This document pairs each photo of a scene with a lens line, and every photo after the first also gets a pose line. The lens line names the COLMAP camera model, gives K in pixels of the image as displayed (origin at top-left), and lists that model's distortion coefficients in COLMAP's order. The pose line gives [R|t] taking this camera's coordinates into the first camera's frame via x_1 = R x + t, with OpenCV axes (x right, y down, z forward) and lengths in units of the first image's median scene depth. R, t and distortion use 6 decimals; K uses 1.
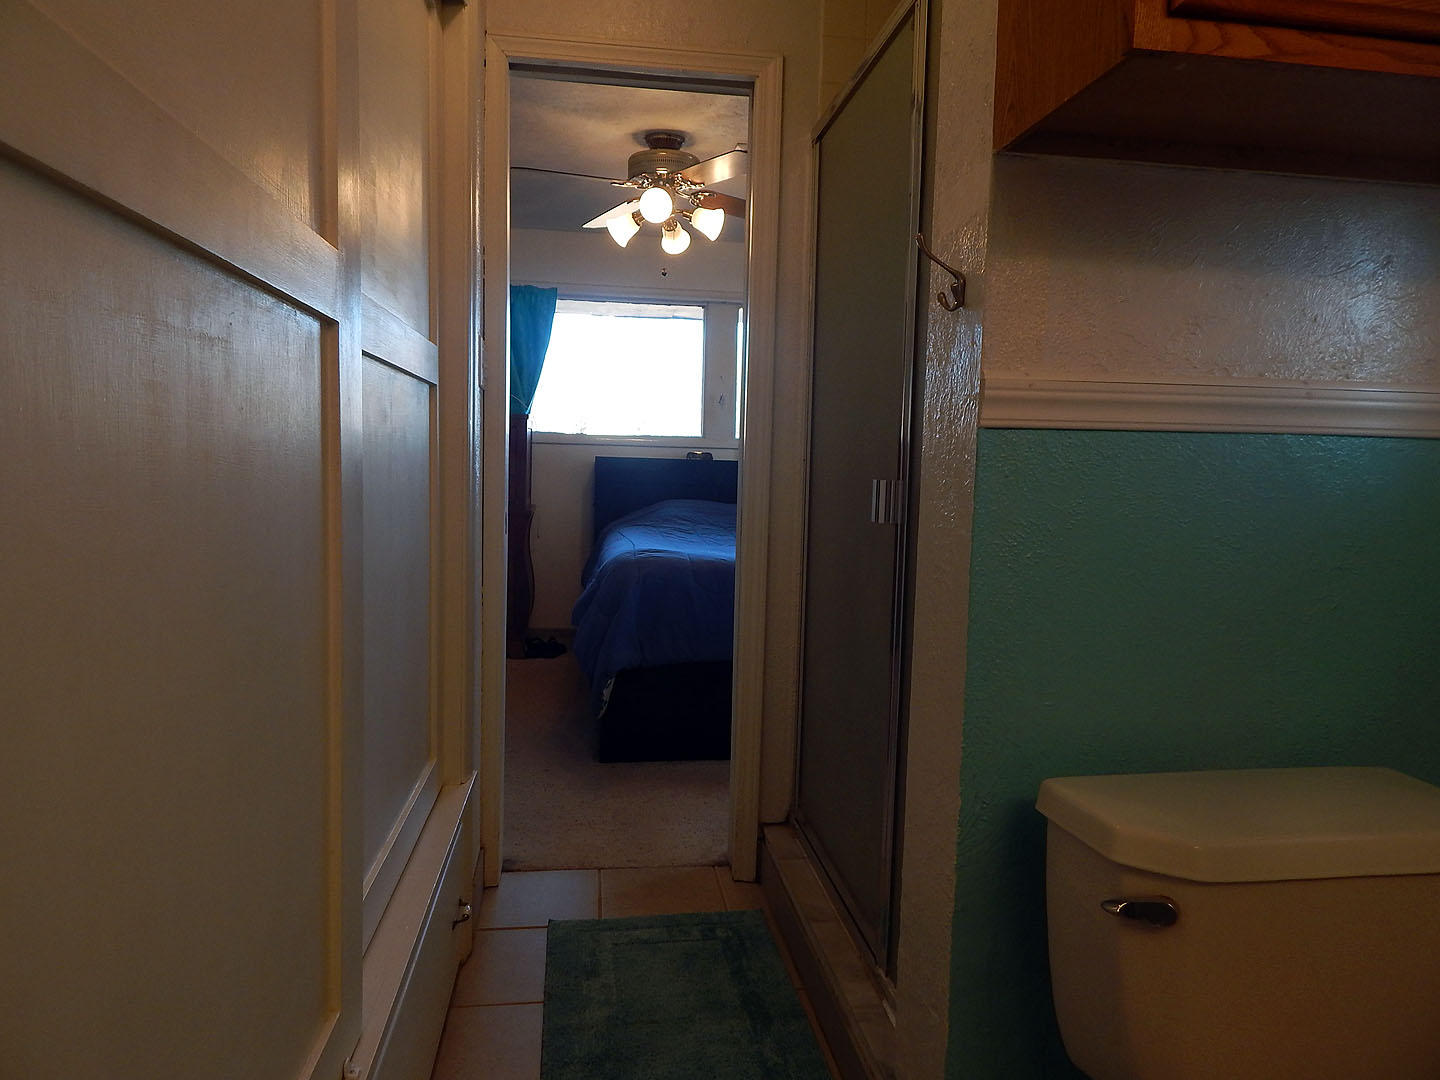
lens RADIAL K [[939.4, 0, 714.4], [0, 939.4, 533.4], [0, 0, 1]] dist [0.000767, -0.003943]
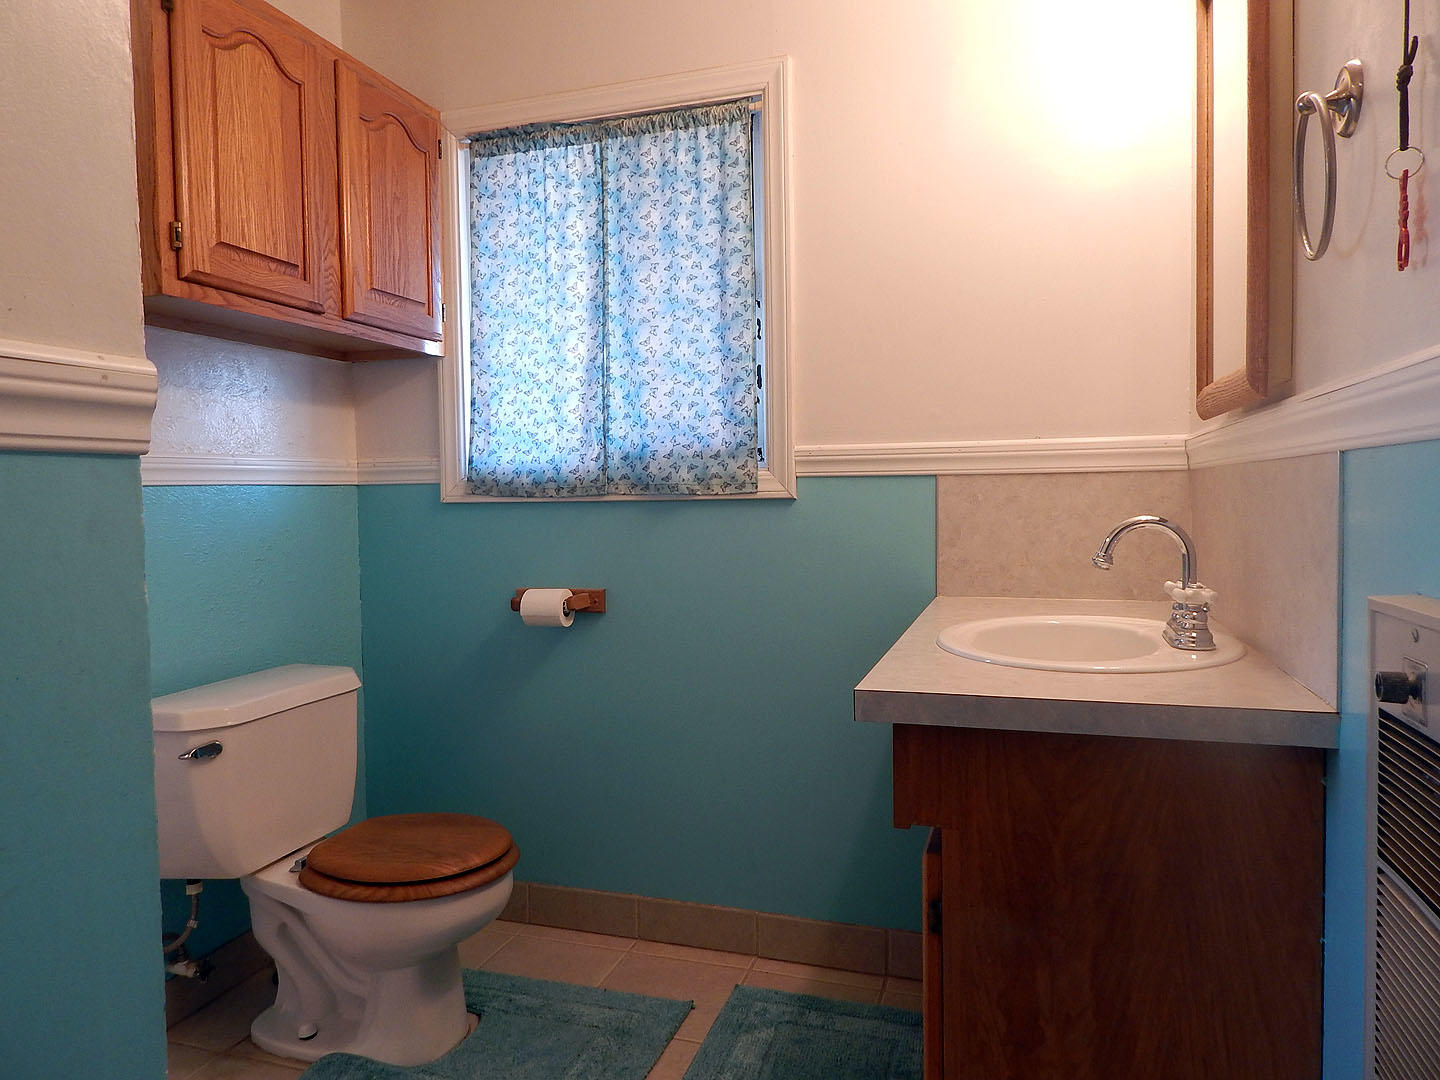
lens RADIAL K [[939.4, 0, 714.4], [0, 939.4, 533.4], [0, 0, 1]] dist [0.000767, -0.003943]
pose [[0.429949, -0.069411, 0.900181, -0.729118], [0.086520, 0.995619, 0.035446, -0.000884], [-0.898698, 0.062644, 0.434071, -0.713955]]
